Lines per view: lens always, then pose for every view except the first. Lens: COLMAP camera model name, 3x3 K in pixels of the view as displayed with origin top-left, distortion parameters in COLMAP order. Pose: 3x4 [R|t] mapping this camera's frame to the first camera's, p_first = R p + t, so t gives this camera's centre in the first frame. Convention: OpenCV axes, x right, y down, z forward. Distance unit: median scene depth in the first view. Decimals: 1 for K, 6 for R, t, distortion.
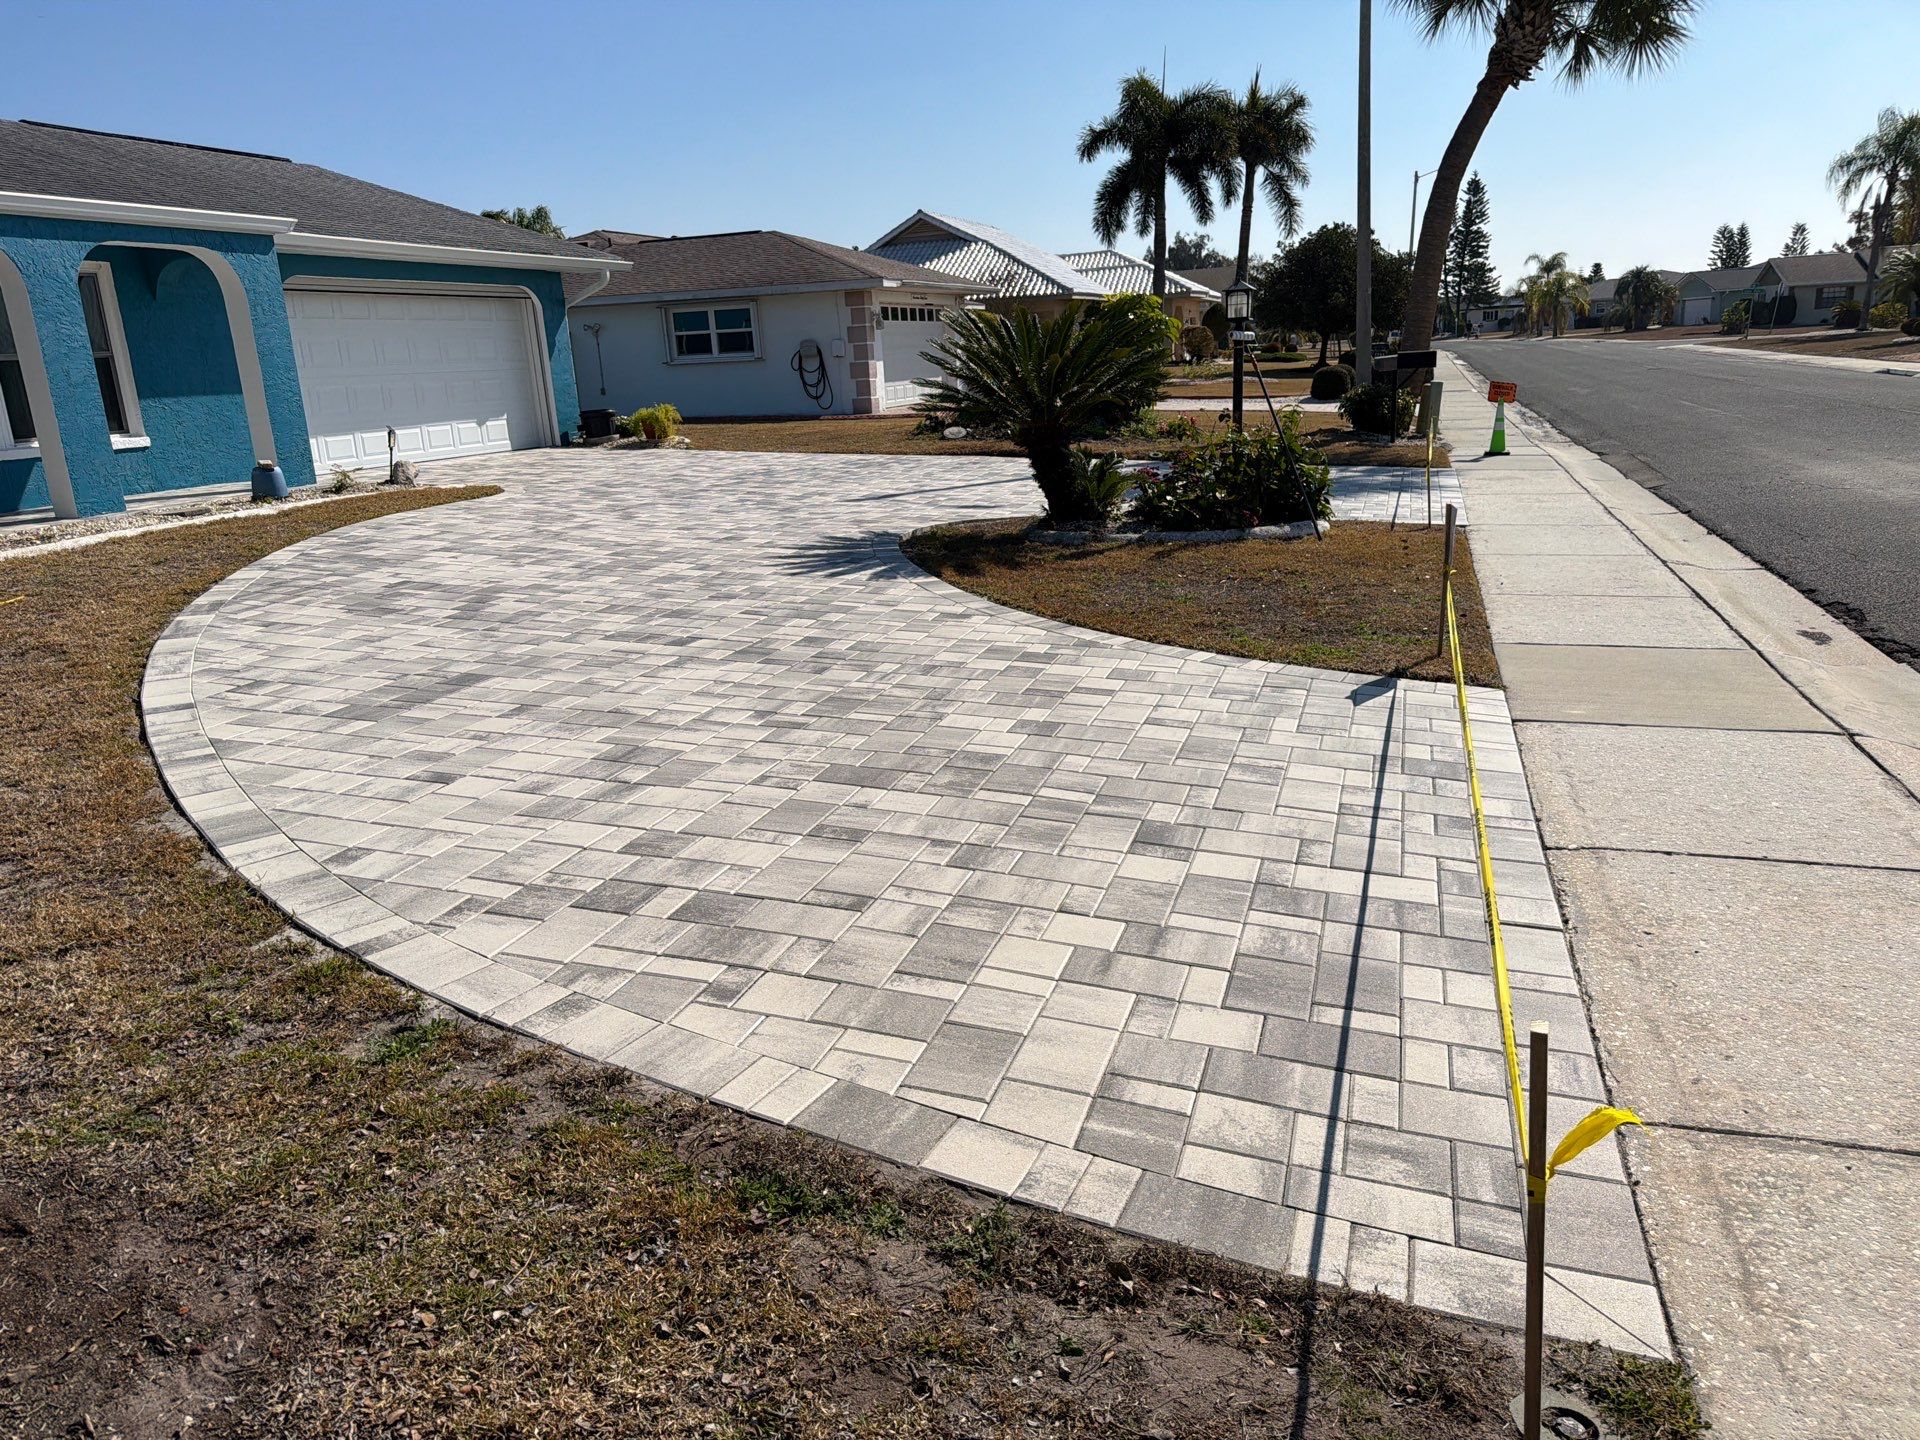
lens RADIAL K [[1330.2, 0, 958.2], [0, 1330.2, 718.2], [0, 0, 1]] dist [0.156603, -0.271453]
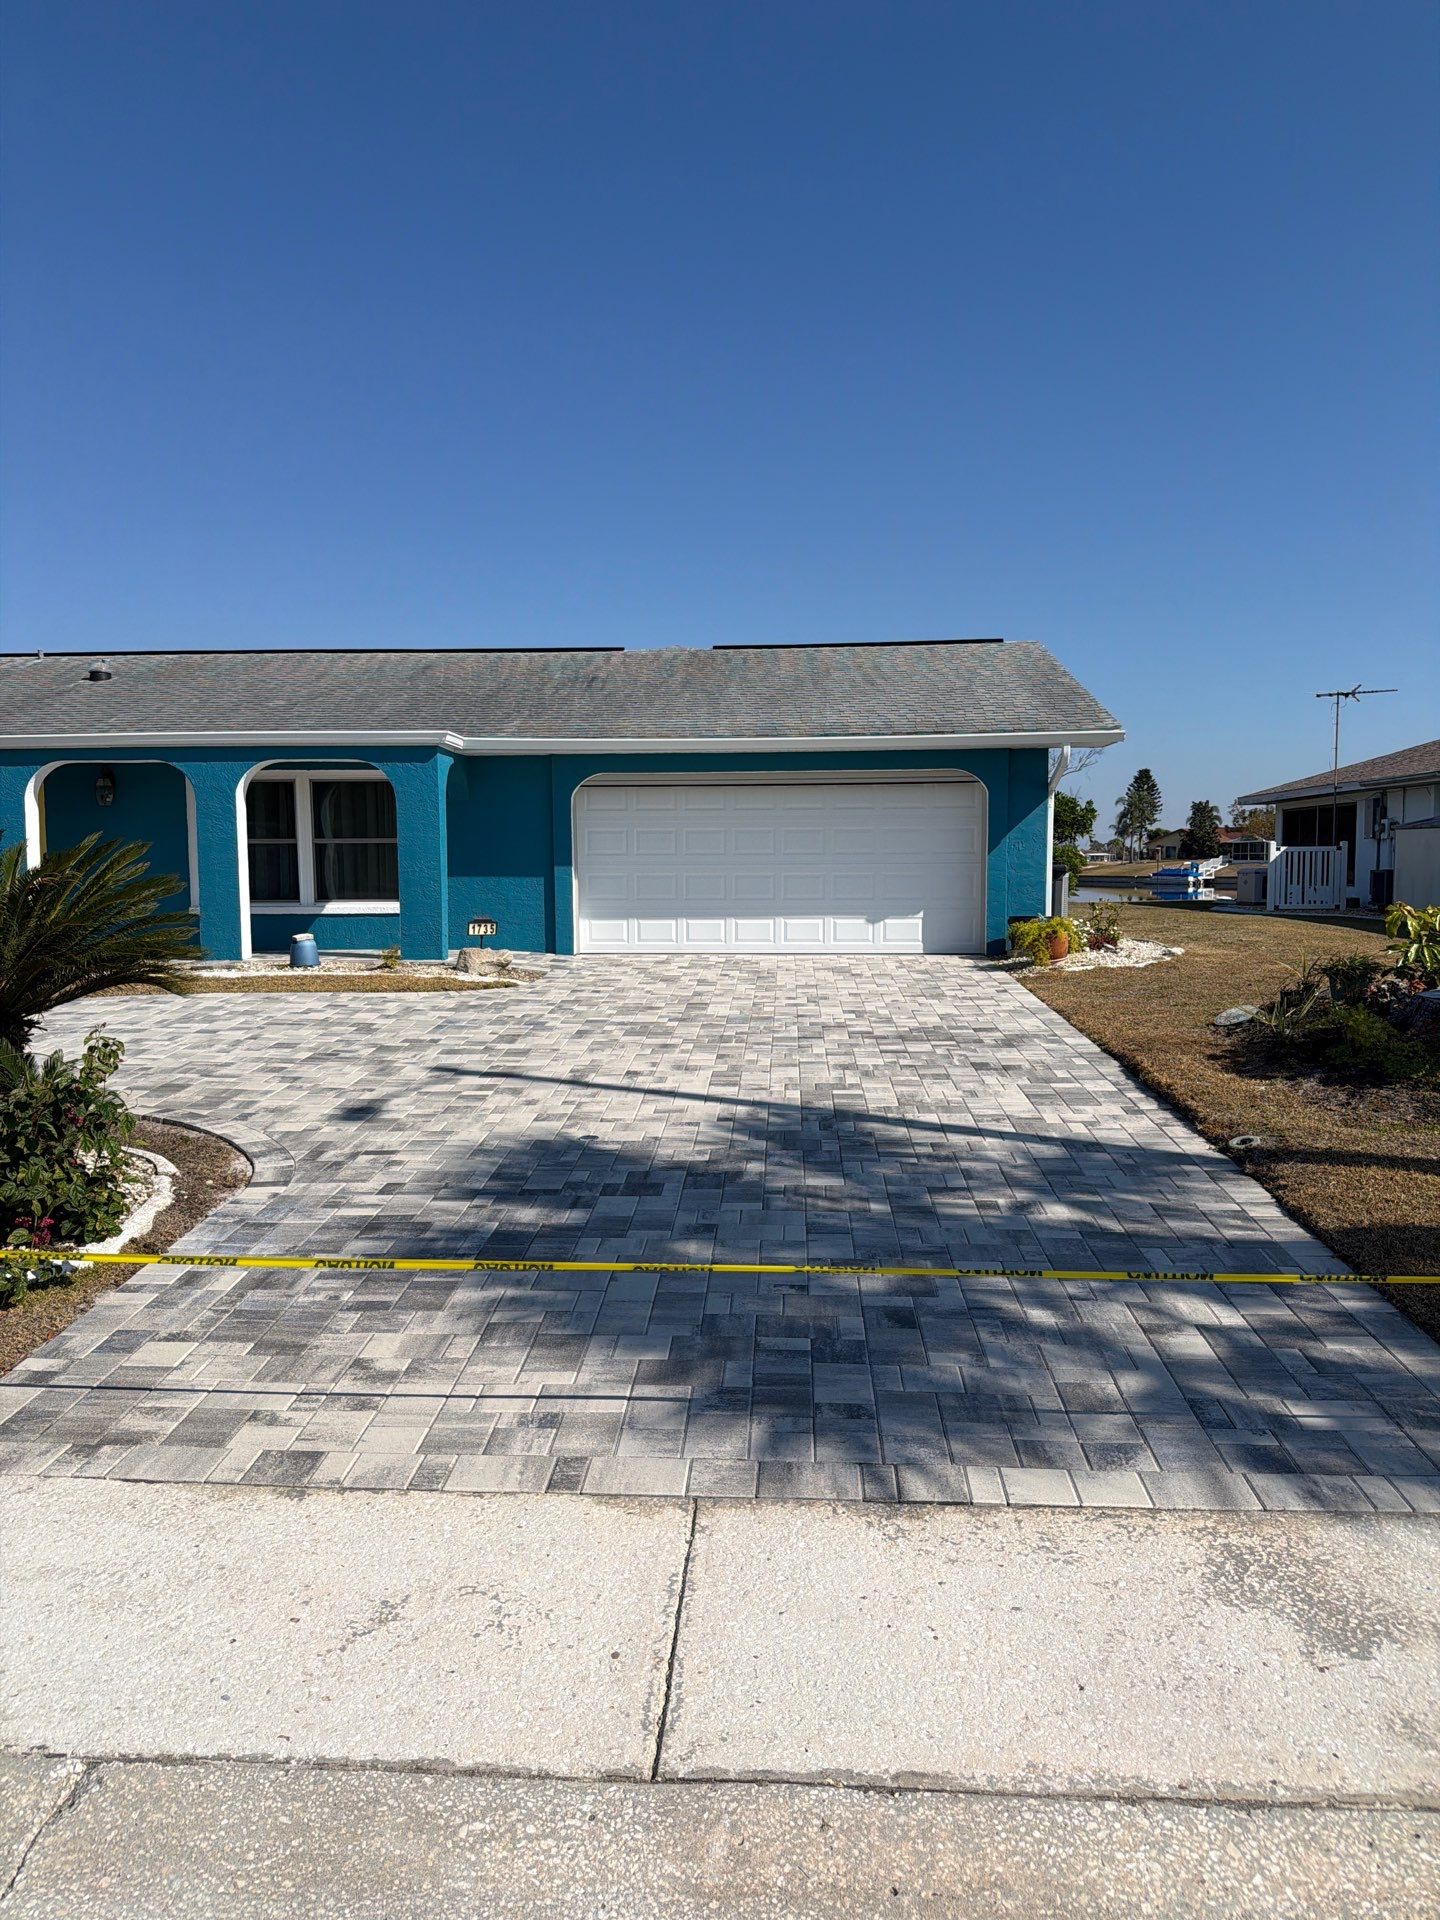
lens RADIAL K [[1330.2, 0, 720.0], [0, 1330.2, 960.0], [0, 0, 1]] dist [0.156603, -0.271453]
pose [[0.273542, 0.128333, -0.953260, 2.007437], [-0.258389, 0.964434, 0.055692, -0.910638], [0.926504, 0.231077, 0.296973, 2.726611]]
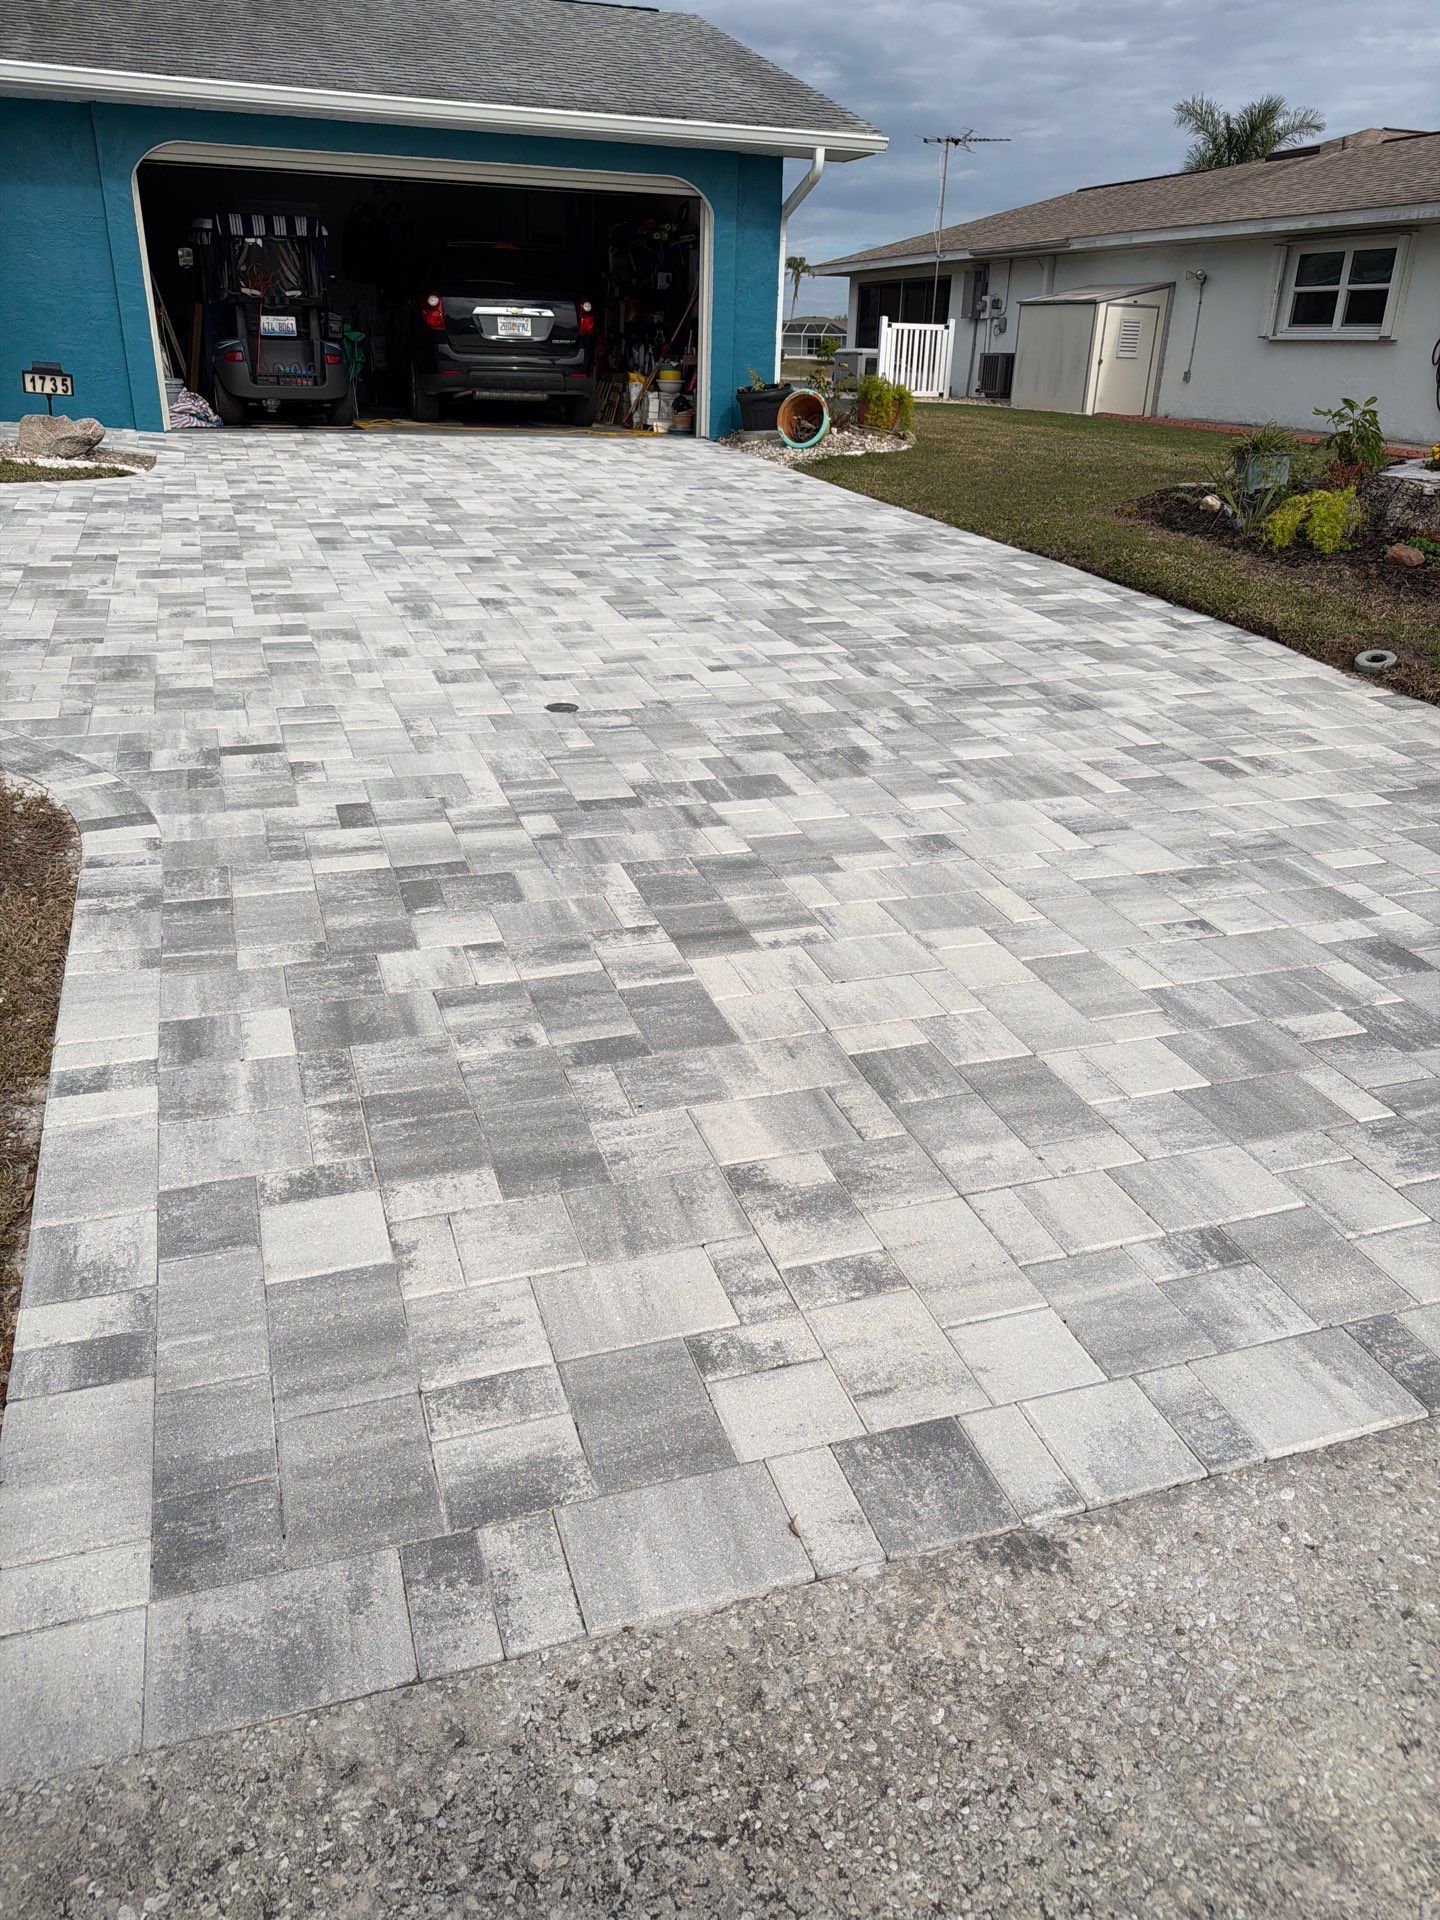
lens RADIAL K [[1327.9, 0, 720.0], [0, 1327.9, 960.0], [0, 0, 1]] dist [0.119983, -0.136291]
pose [[0.617637, 0.387345, -0.684462, 1.259450], [-0.262167, 0.921929, 0.285158, -0.702077], [0.741480, 0.003319, 0.670967, 2.465031]]
